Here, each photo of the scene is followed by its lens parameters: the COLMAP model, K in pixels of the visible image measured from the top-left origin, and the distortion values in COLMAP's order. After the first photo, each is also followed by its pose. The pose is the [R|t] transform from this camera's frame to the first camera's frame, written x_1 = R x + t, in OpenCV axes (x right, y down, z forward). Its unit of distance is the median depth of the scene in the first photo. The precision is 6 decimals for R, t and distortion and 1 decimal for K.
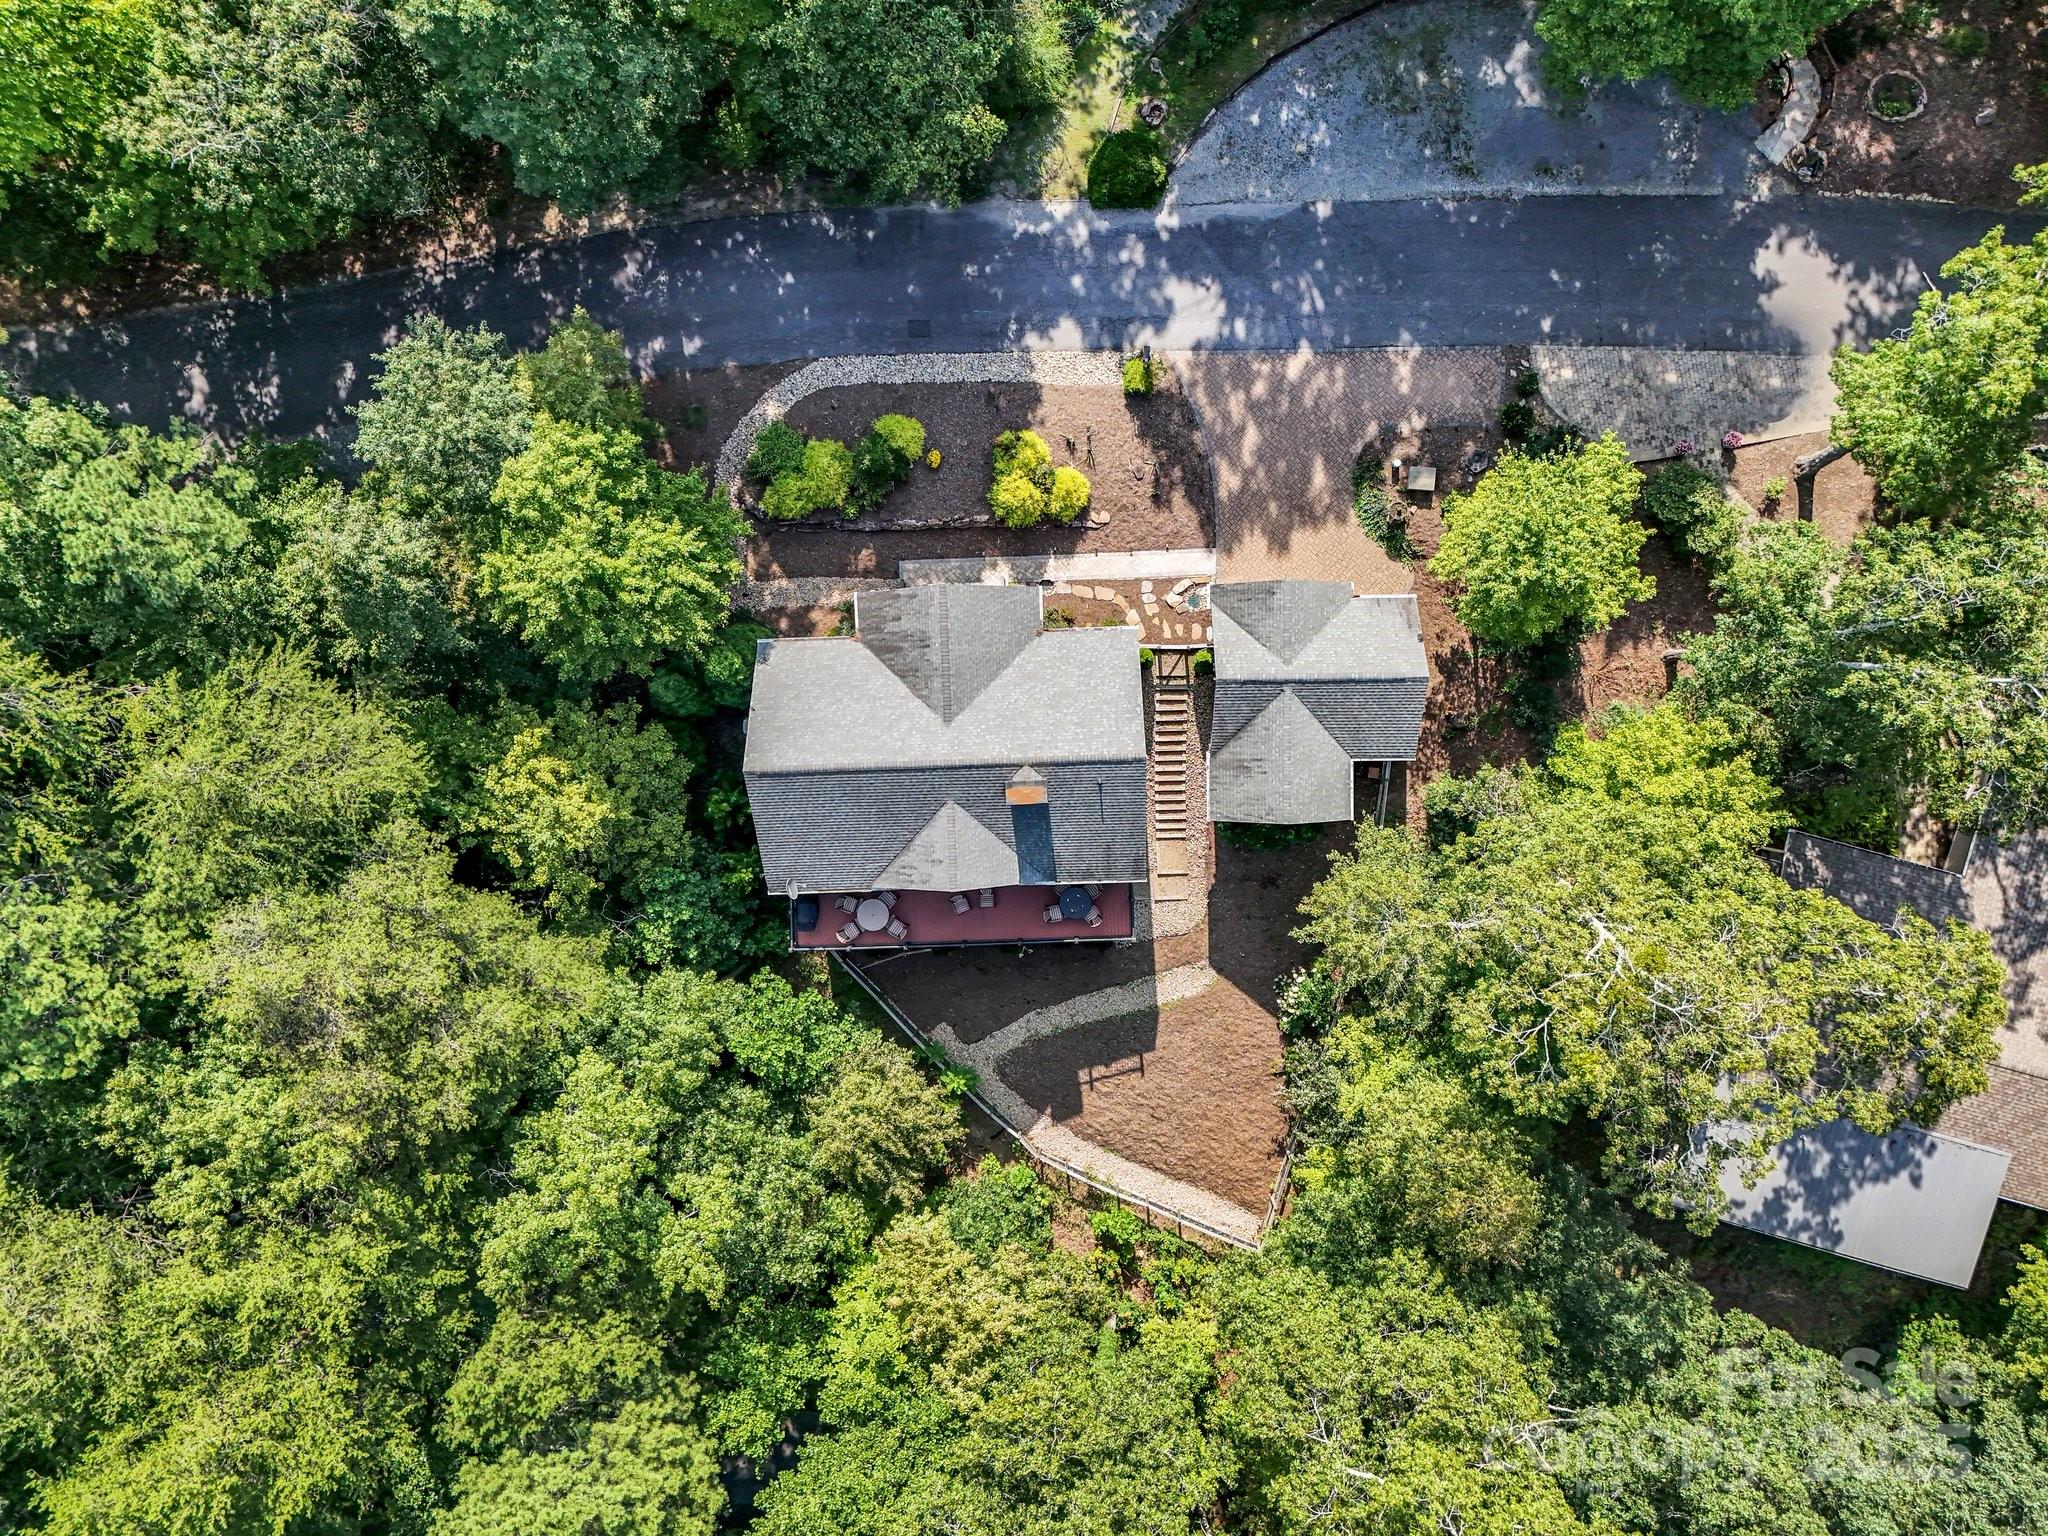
lens RADIAL K [[1452.9, 0, 1024.0], [0, 1452.9, 768.0], [0, 0, 1]] dist [-0.001052, -0.006801]
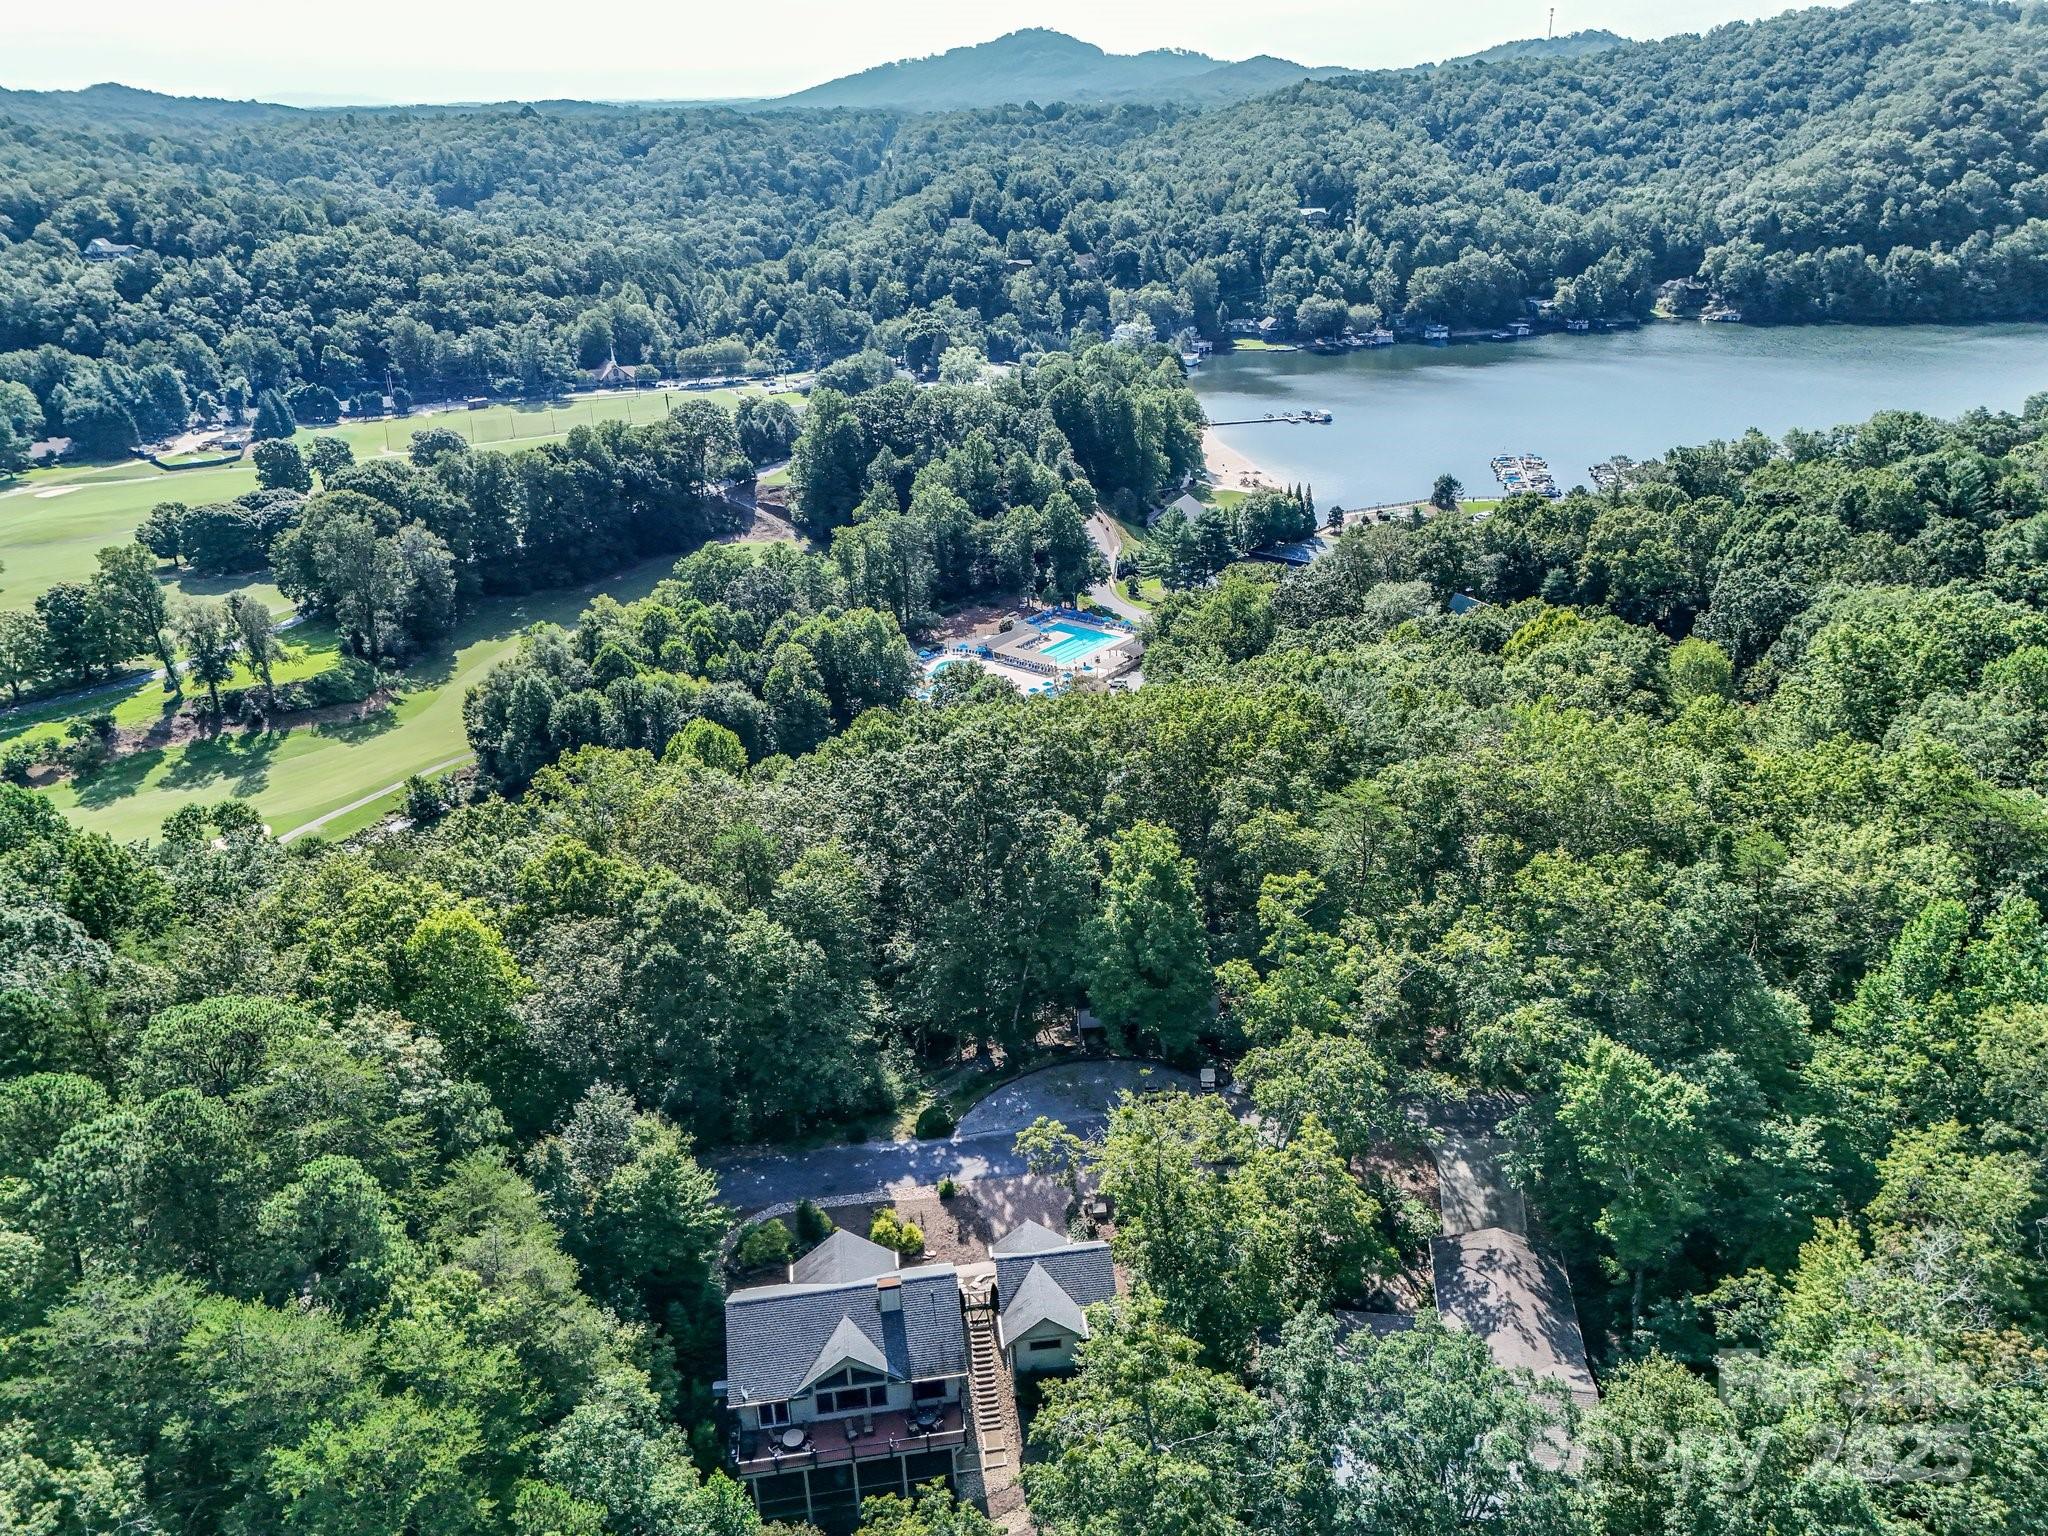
lens RADIAL K [[1452.9, 0, 1024.0], [0, 1452.9, 768.0], [0, 0, 1]] dist [-0.001052, -0.006801]
pose [[0.994521, -0.033411, 0.099054, 0.010244], [0.104528, 0.330032, -0.938165, 1.341589], [-0.001346, 0.943378, 0.331716, -0.152929]]
